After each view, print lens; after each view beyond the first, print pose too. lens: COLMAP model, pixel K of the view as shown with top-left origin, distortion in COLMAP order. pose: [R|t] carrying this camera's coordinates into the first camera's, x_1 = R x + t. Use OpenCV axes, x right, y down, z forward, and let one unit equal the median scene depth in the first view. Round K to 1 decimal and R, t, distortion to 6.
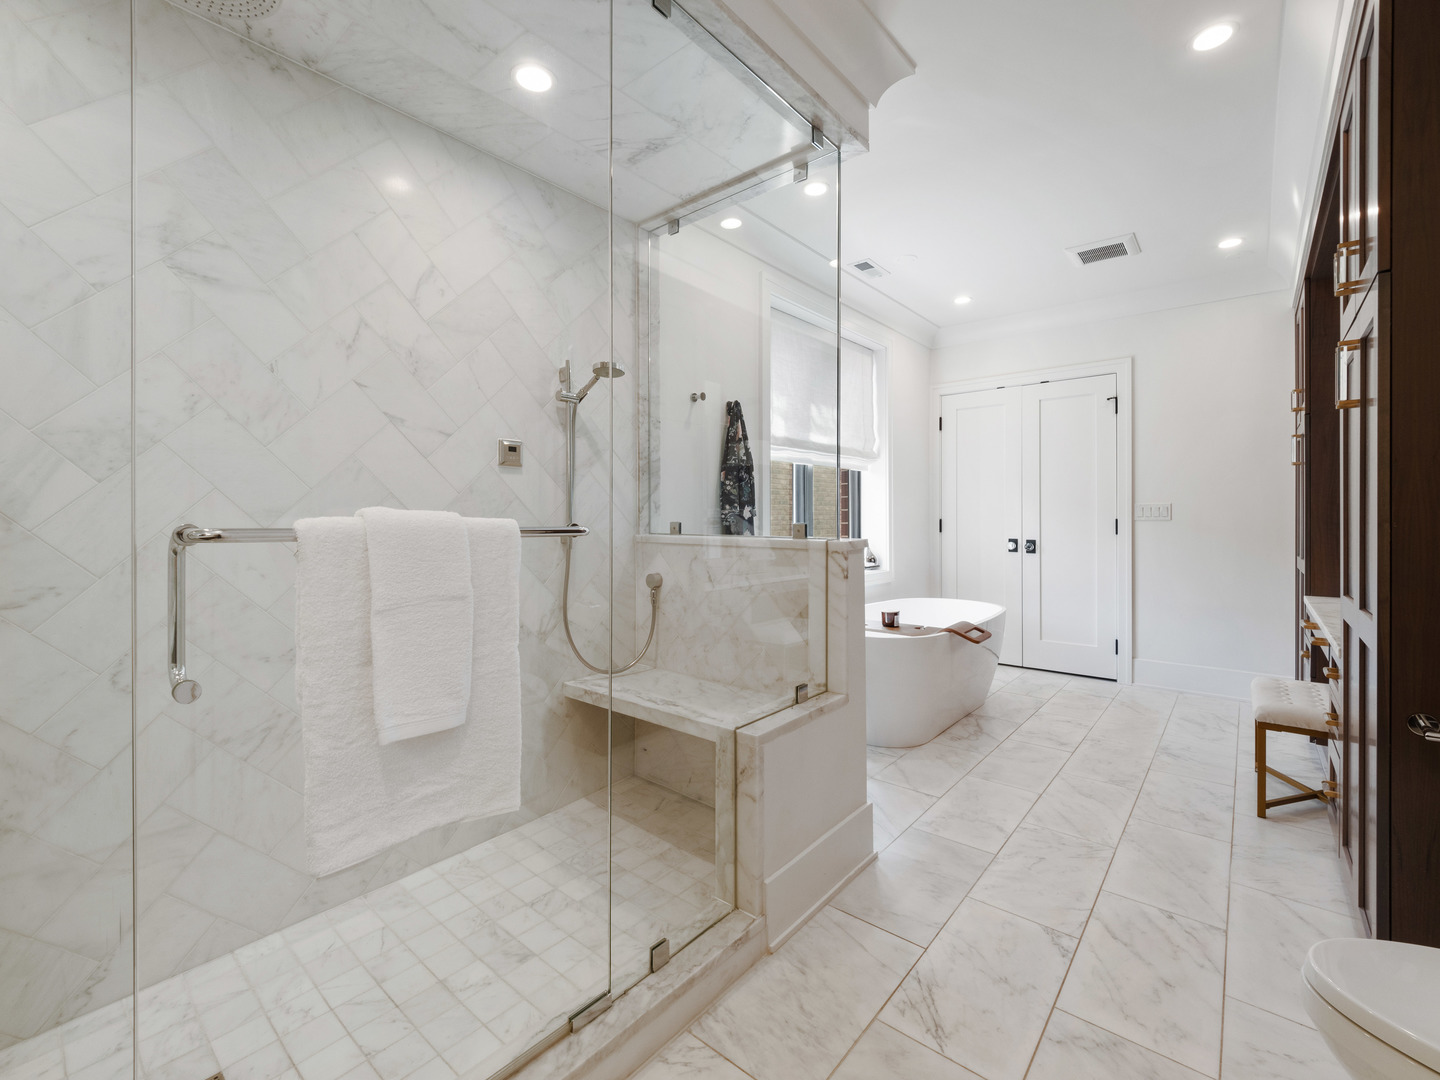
lens RADIAL K [[605.8, 0, 707.2], [0, 605.8, 520.4], [0, 0, 1]] dist [0.003819, -0.006632]
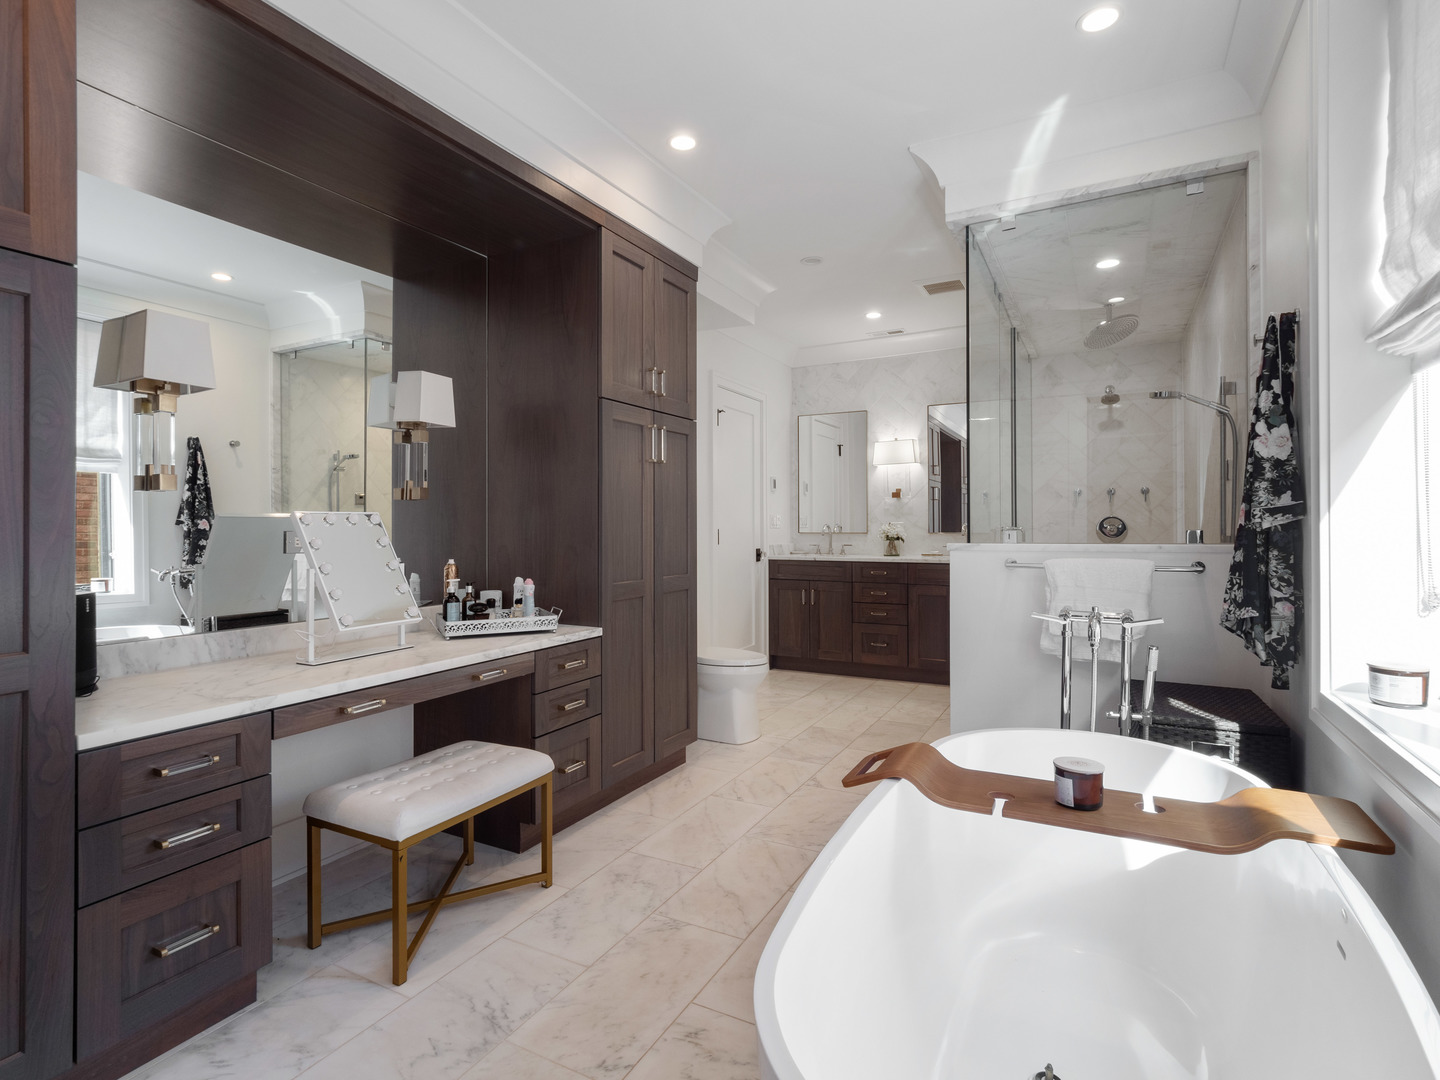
lens RADIAL K [[715.5, 0, 720.4], [0, 715.5, 530.1], [0, 0, 1]] dist [0.003389, 0.000402]
pose [[-0.971525, 0.007533, -0.236818, 1.040860], [0.006602, 0.999967, 0.004724, -0.004257], [0.236846, 0.003026, -0.971543, 2.287300]]
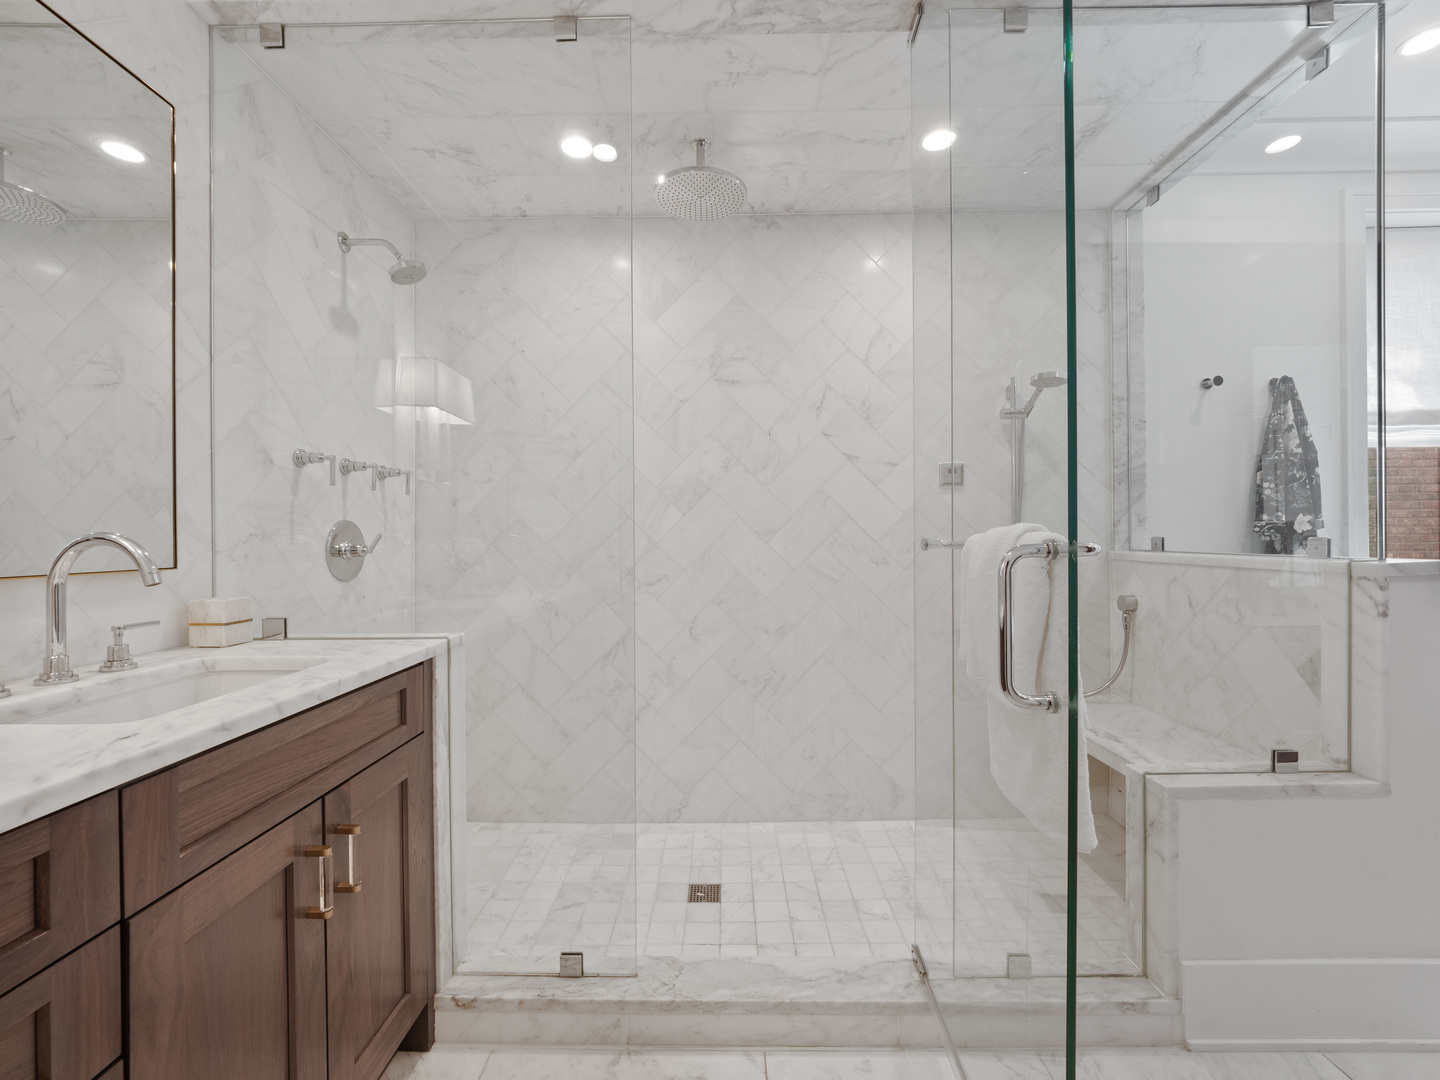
lens RADIAL K [[605.8, 0, 747.6], [0, 605.8, 534.1], [0, 0, 1]] dist [0.003819, -0.006632]
pose [[0.665716, -0.008378, -0.746158, 0.259993], [0.005744, 0.999965, -0.006103, 0.000876], [0.746183, -0.000223, 0.665741, -0.008420]]
